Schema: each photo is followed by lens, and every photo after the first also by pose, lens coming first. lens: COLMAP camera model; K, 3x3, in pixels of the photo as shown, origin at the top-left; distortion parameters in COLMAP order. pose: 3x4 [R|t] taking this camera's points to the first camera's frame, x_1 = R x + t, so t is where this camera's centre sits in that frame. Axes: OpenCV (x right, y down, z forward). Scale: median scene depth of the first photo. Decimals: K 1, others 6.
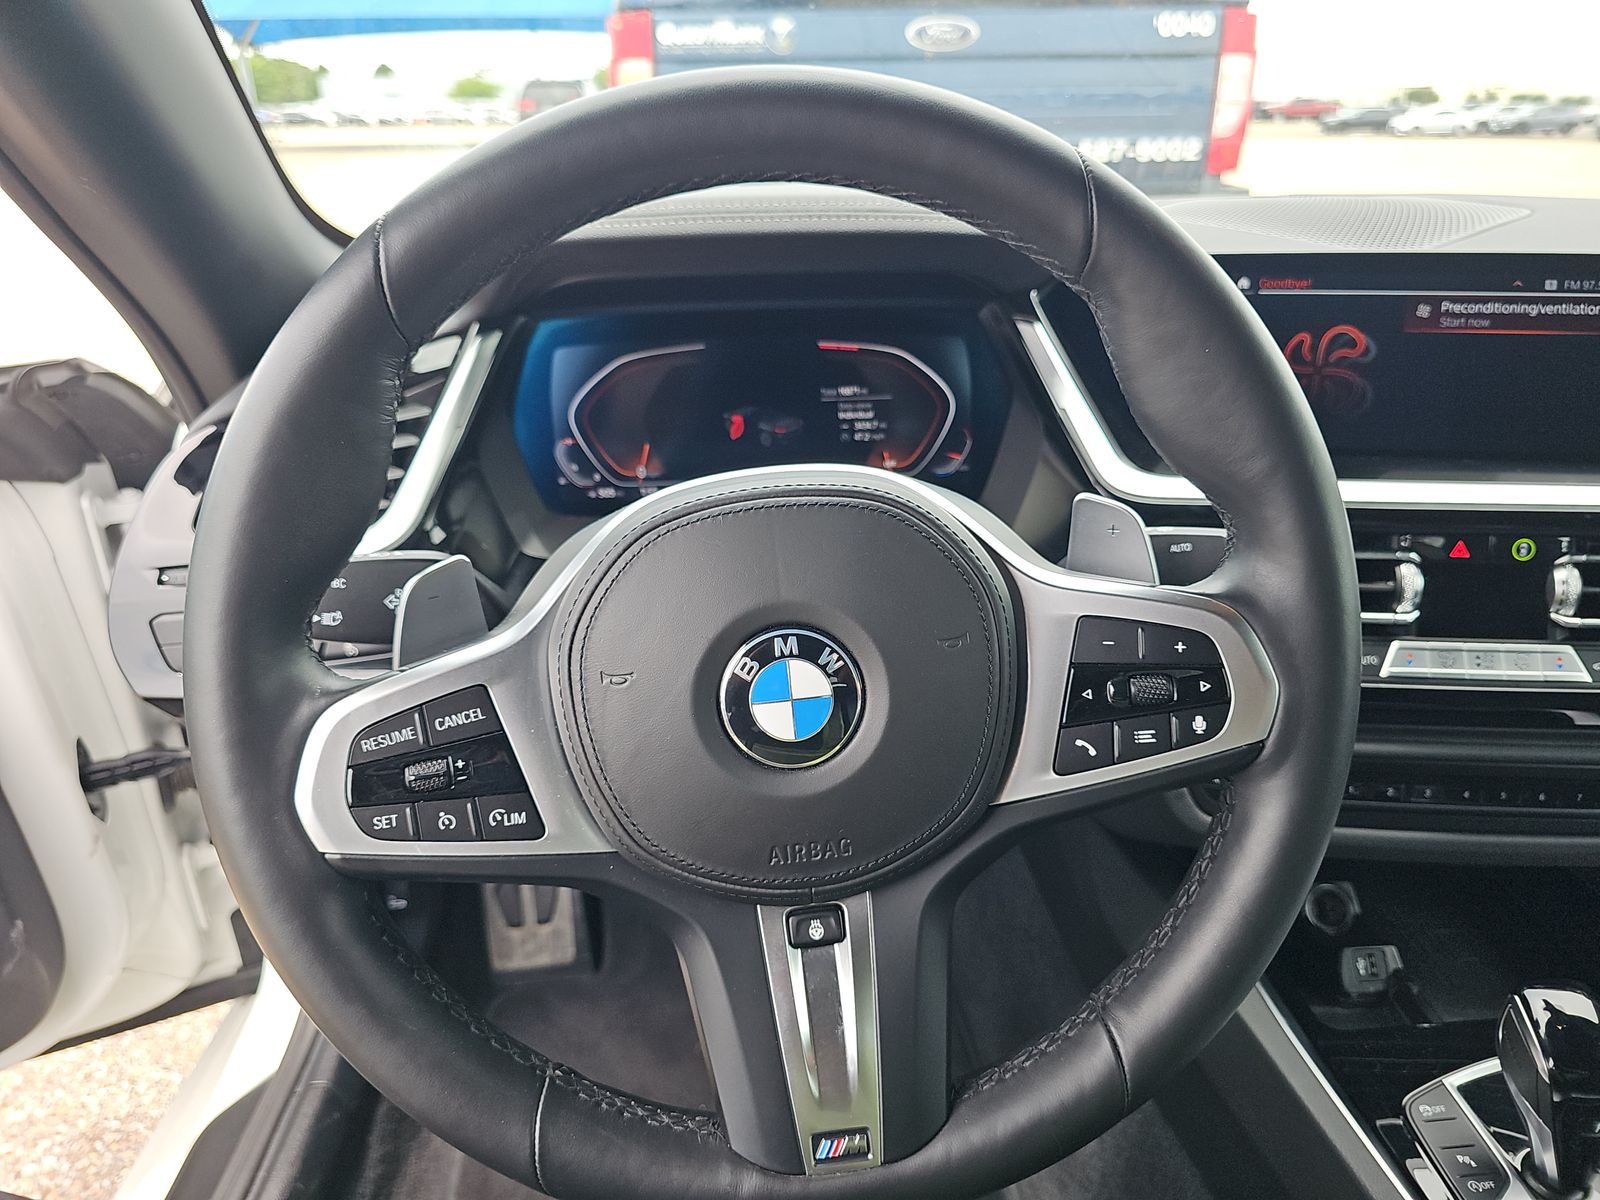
lens RADIAL K [[1082.8, 0, 800.0], [0, 1082.8, 600.0], [0, 0, 1]] dist [0.052263, -0.068761]
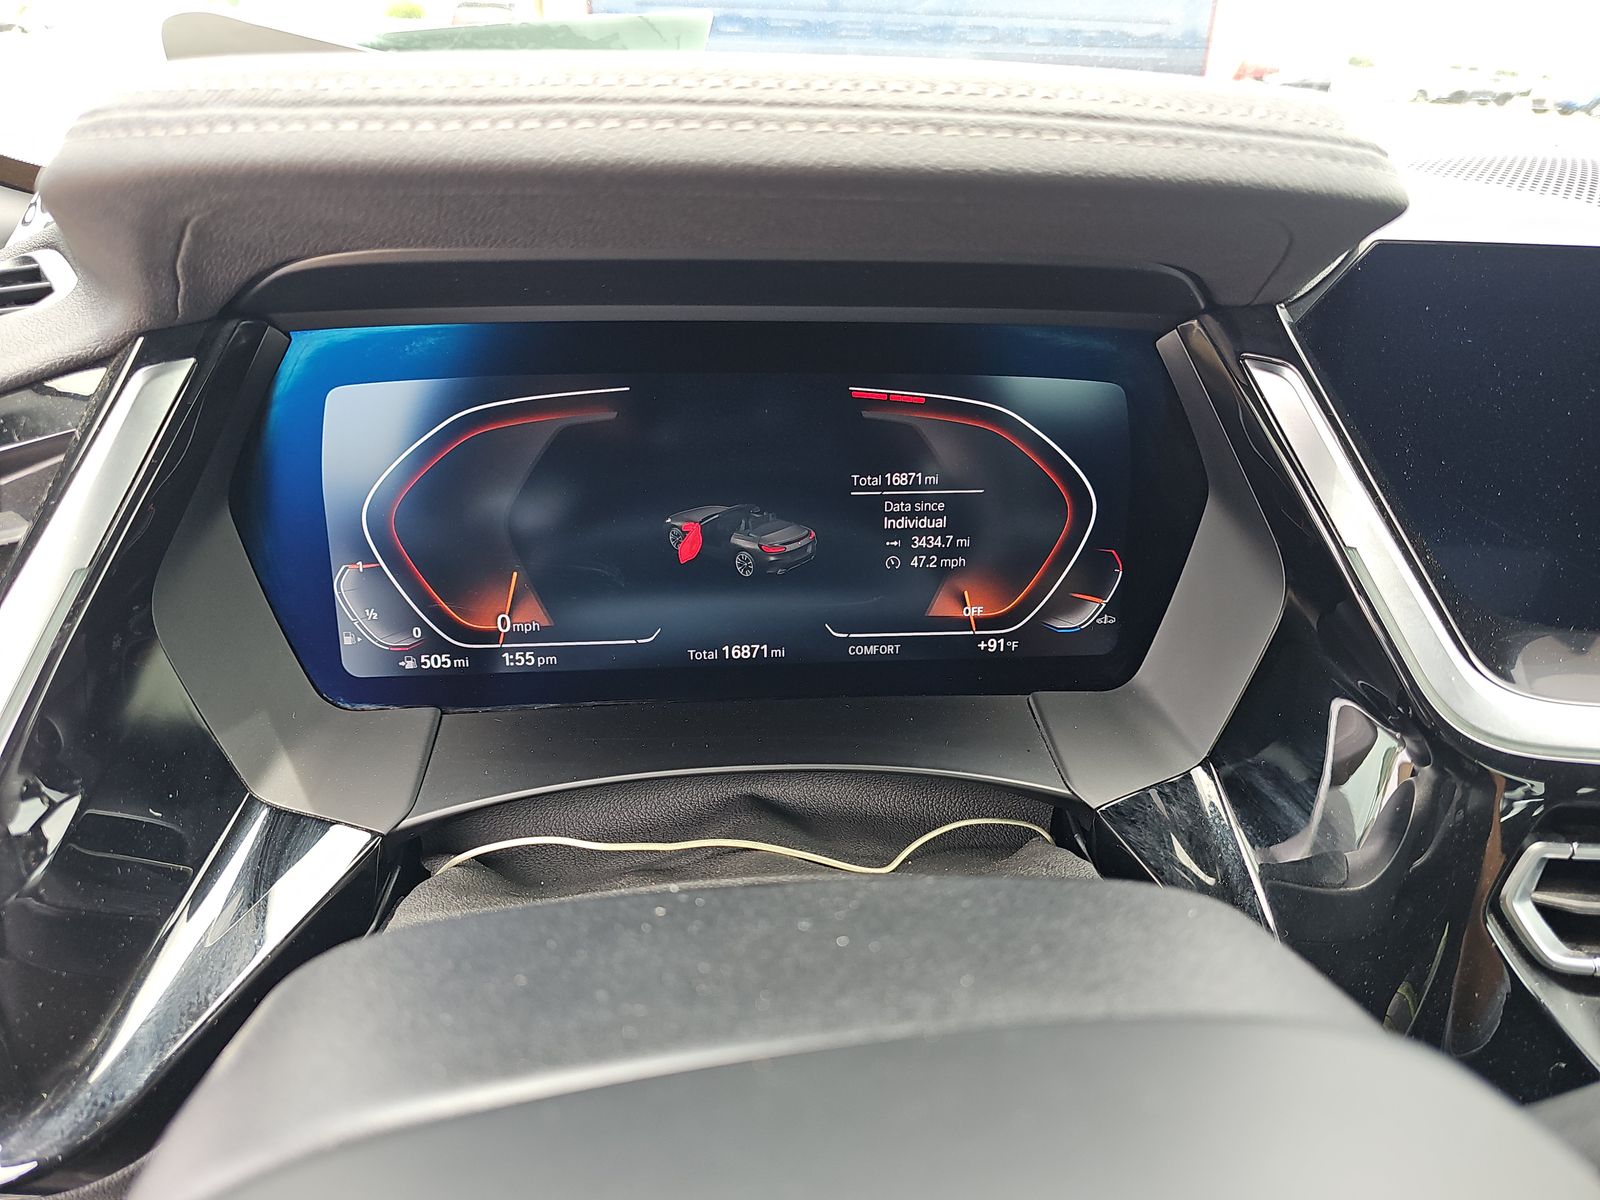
lens RADIAL K [[1082.8, 0, 800.0], [0, 1082.8, 600.0], [0, 0, 1]] dist [0.052263, -0.068761]
pose [[0.998079, 0.016952, 0.059590, -0.040804], [-0.019676, 0.998773, 0.045437, -0.176151], [-0.058746, -0.046522, 0.997188, 0.531902]]
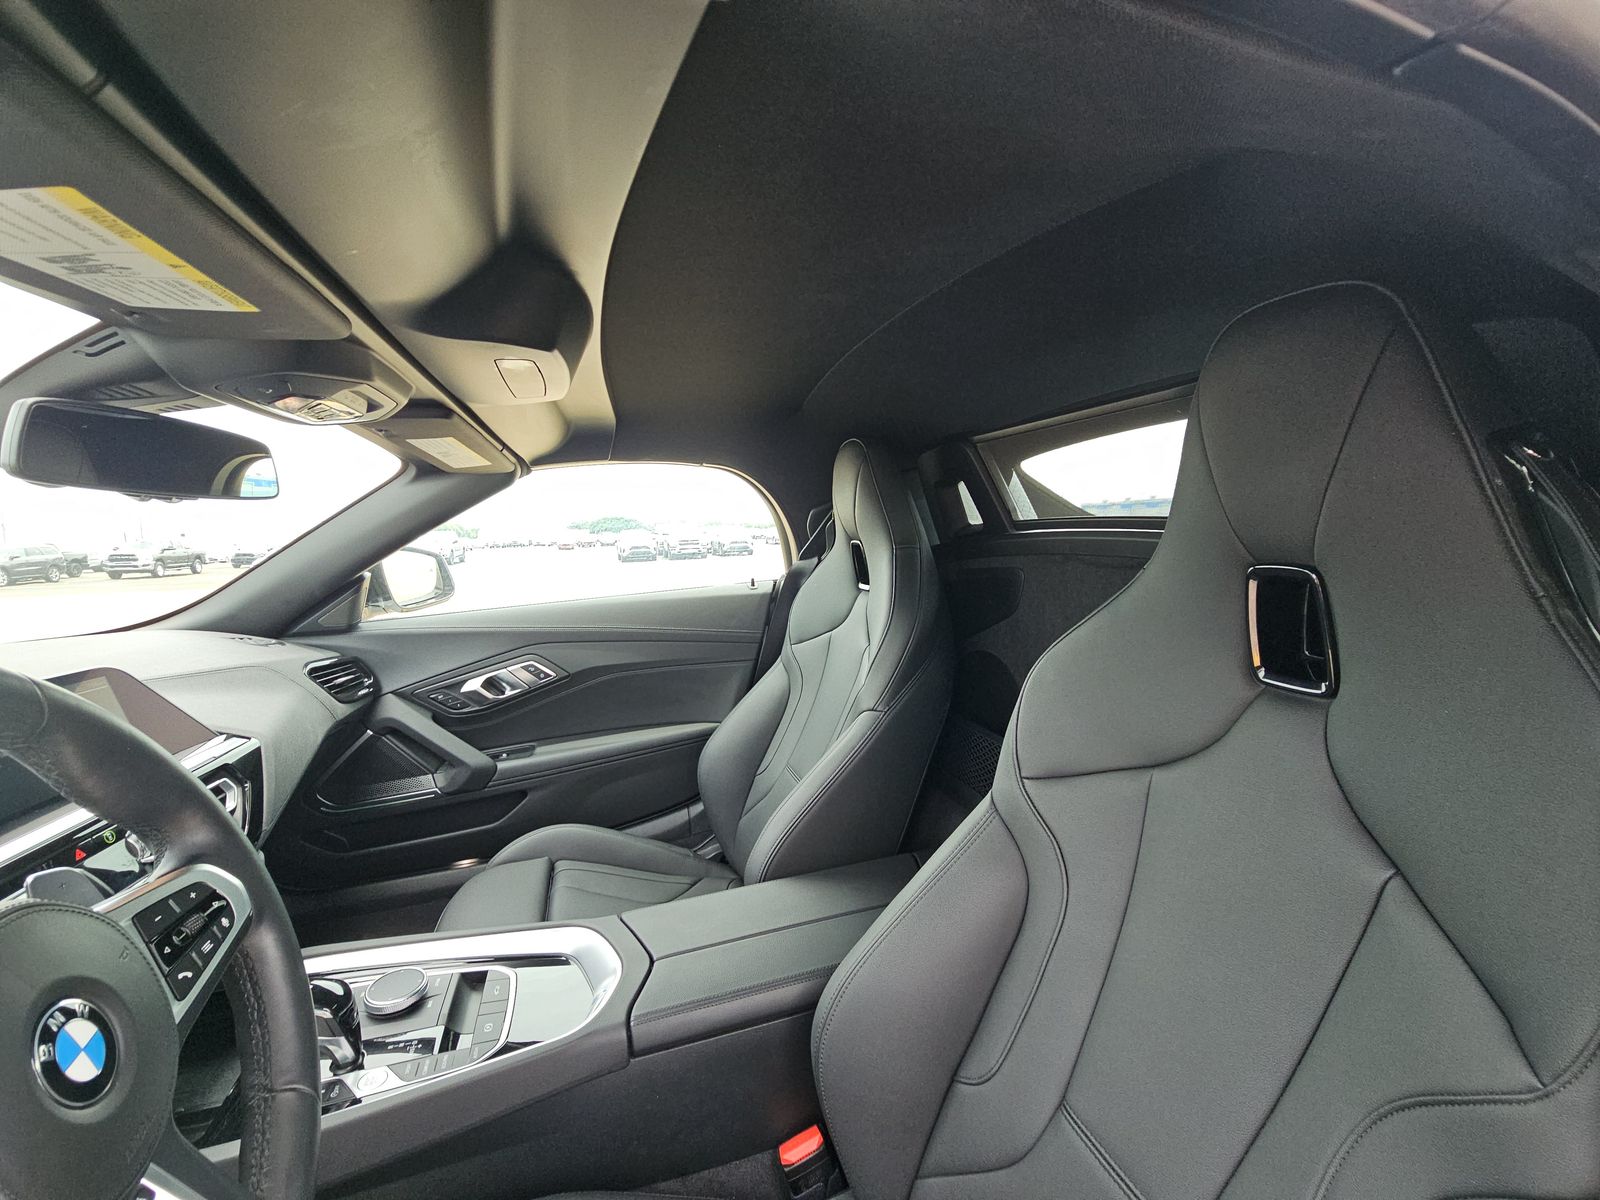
lens RADIAL K [[655.7, 0, 792.5], [0, 655.7, 599.2], [0, 0, 1]] dist [0.003382, -0.008221]
pose [[-0.225647, -0.094668, 0.969599, -0.563737], [0.428369, 0.884248, 0.186025, -0.106508], [-0.874977, 0.457321, -0.158975, 0.044112]]
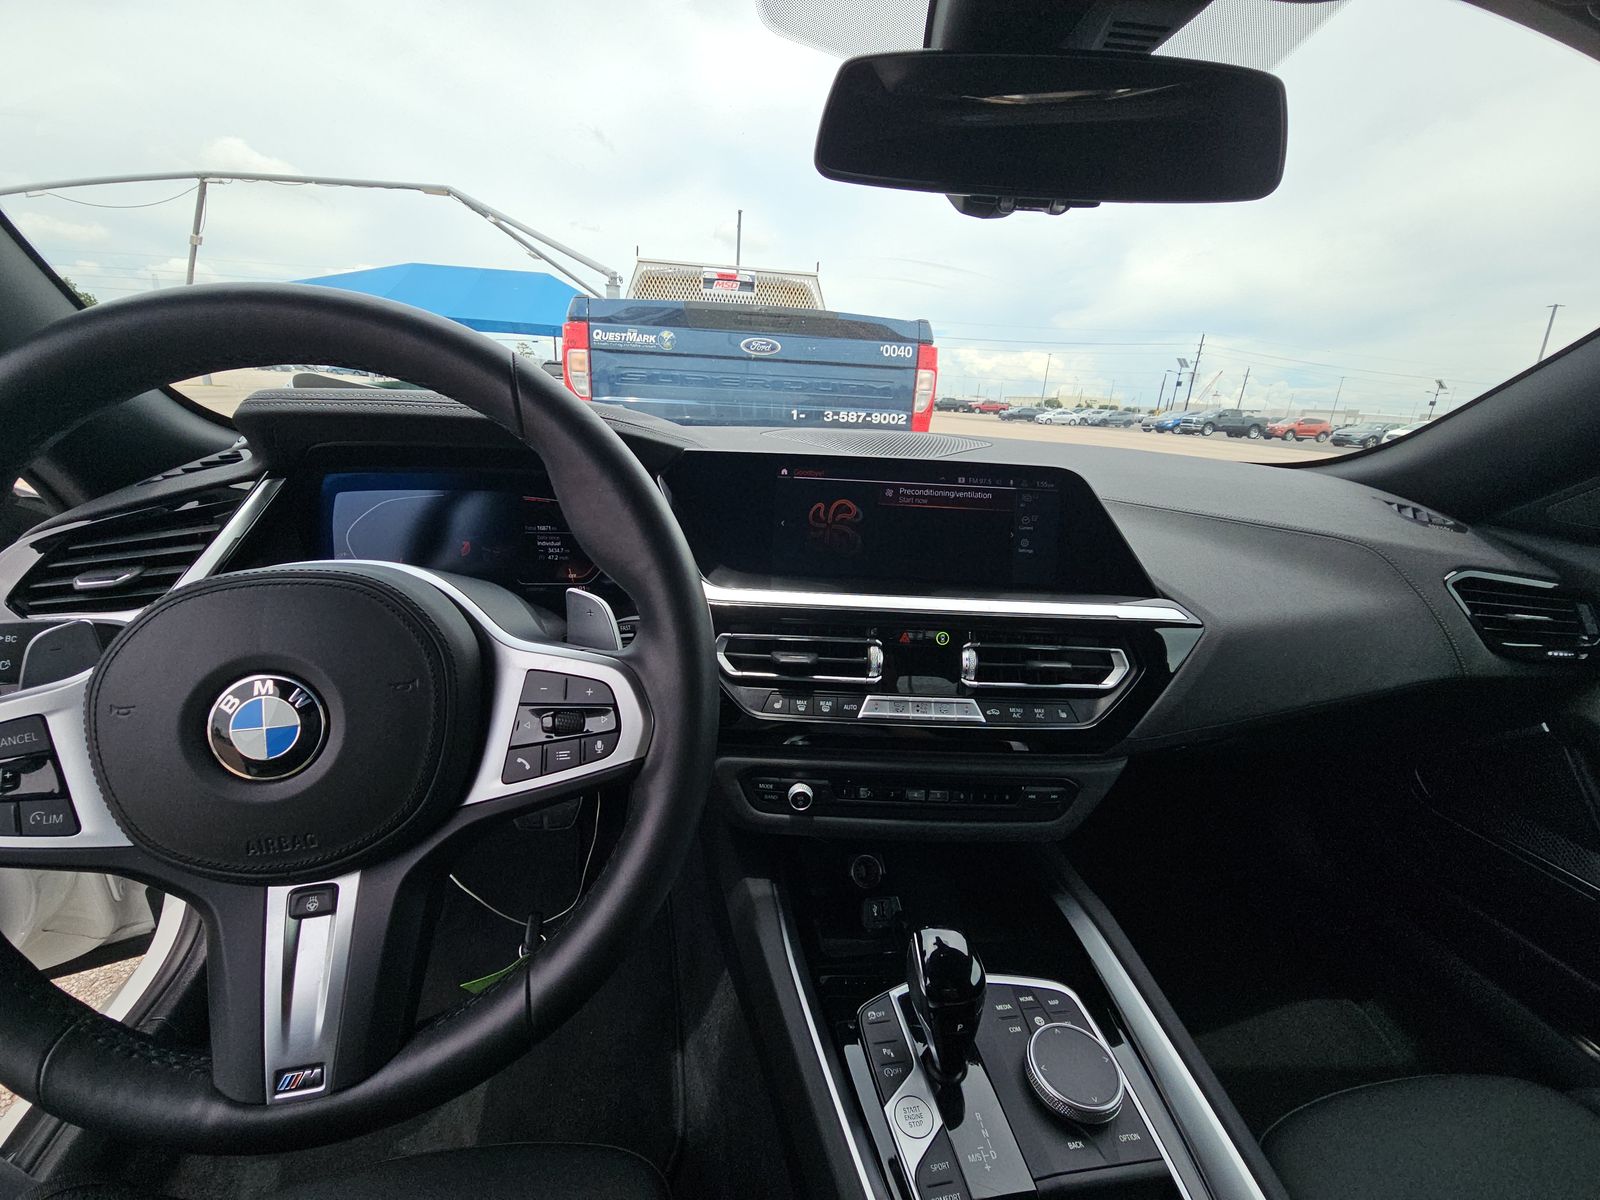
lens RADIAL K [[655.7, 0, 792.5], [0, 655.7, 599.2], [0, 0, 1]] dist [0.003382, -0.008221]
pose [[0.992818, 0.026399, 0.116687, 0.323981], [-0.012508, 0.992909, -0.118215, 0.013197], [-0.118980, 0.115906, 0.986108, 0.065836]]
